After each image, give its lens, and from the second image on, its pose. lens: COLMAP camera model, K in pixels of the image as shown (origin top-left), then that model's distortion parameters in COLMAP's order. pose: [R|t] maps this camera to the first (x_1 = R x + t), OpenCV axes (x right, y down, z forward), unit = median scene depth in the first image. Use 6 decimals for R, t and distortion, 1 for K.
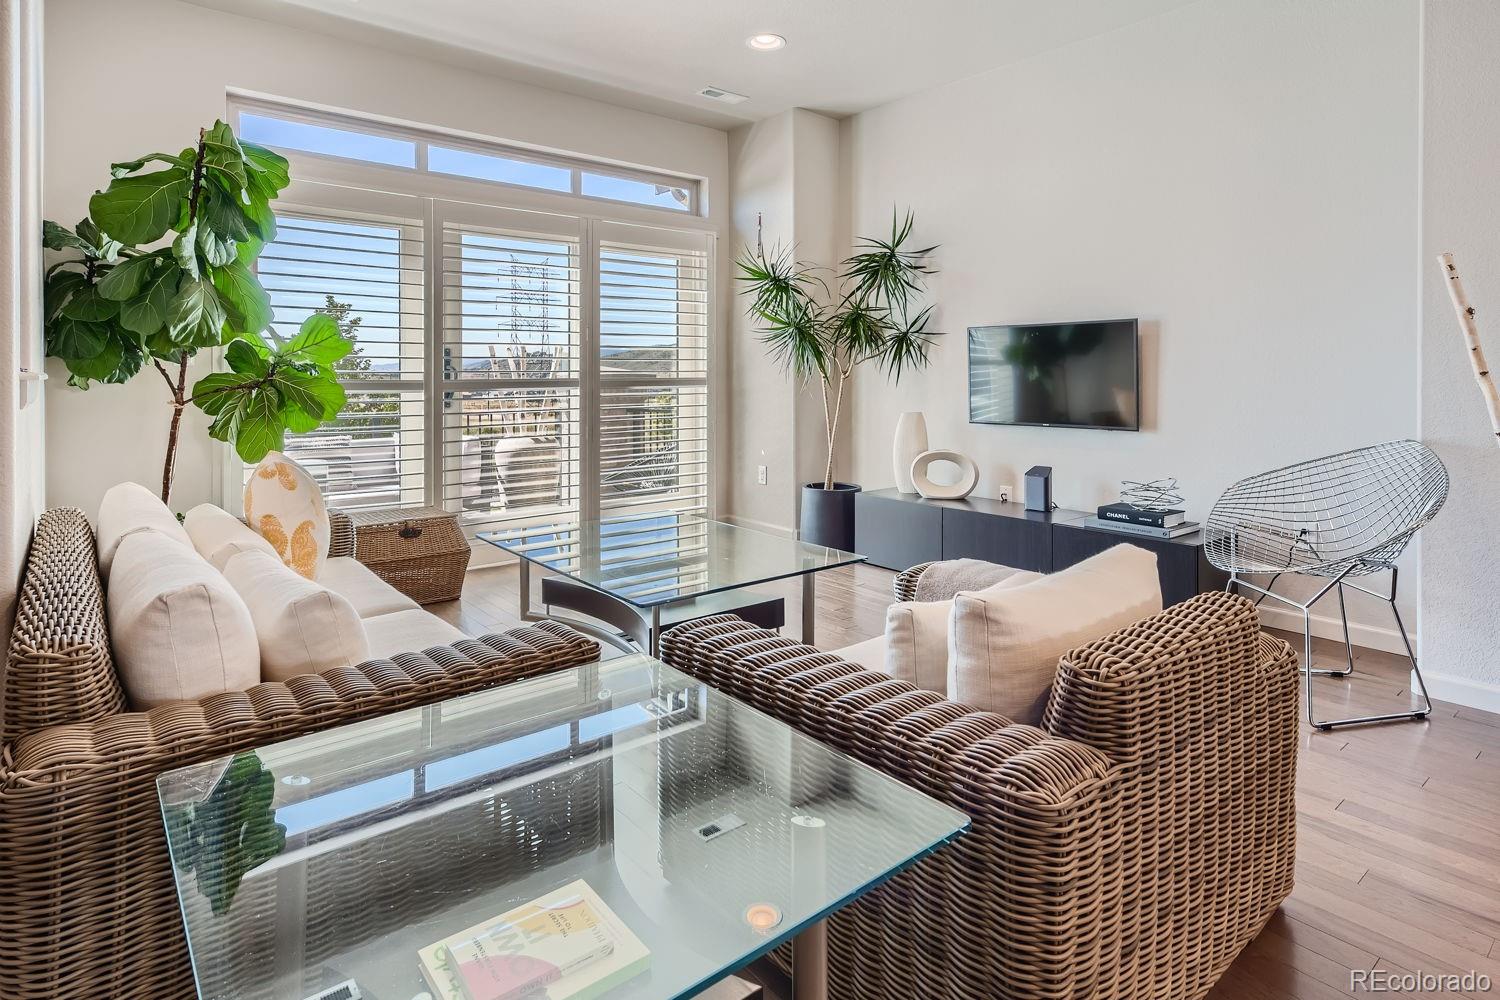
lens RADIAL K [[802.3, 0, 756.2], [0, 802.3, 372.4], [0, 0, 1]] dist [-0.000182, 0.000043]
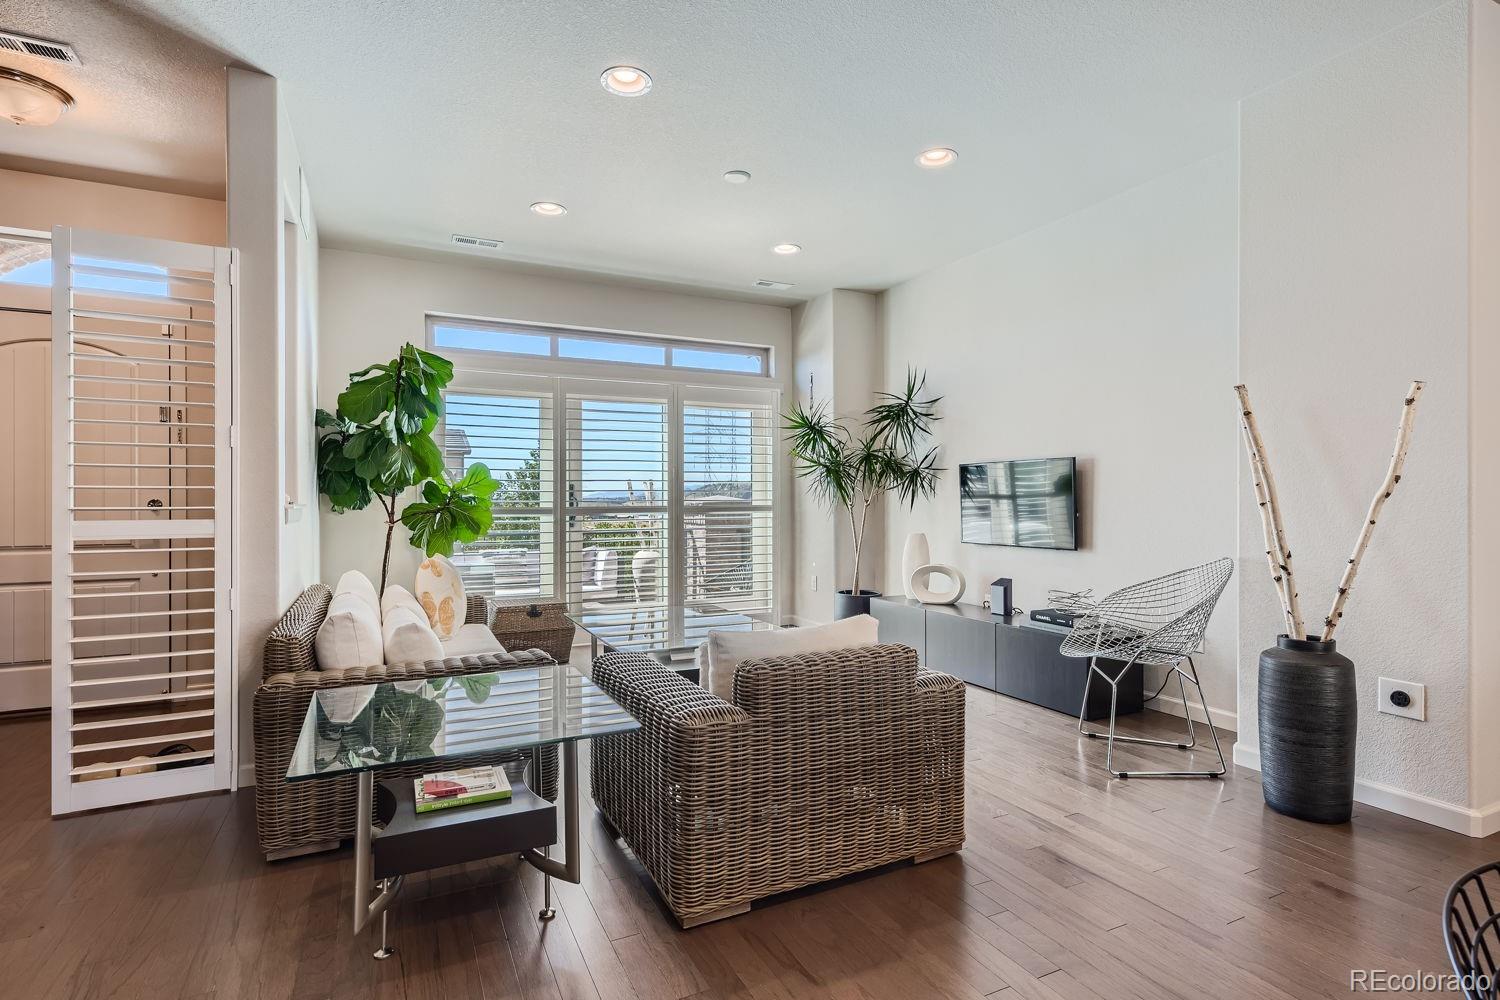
lens RADIAL K [[734.1, 0, 745.2], [0, 734.1, 501.3], [0, 0, 1]] dist [0.001469, -0.000582]
pose [[0.970632, -0.001992, -0.240560, 0.258306], [0.002892, 0.999990, 0.003387, -0.005105], [0.240551, -0.003983, 0.970628, -0.194592]]
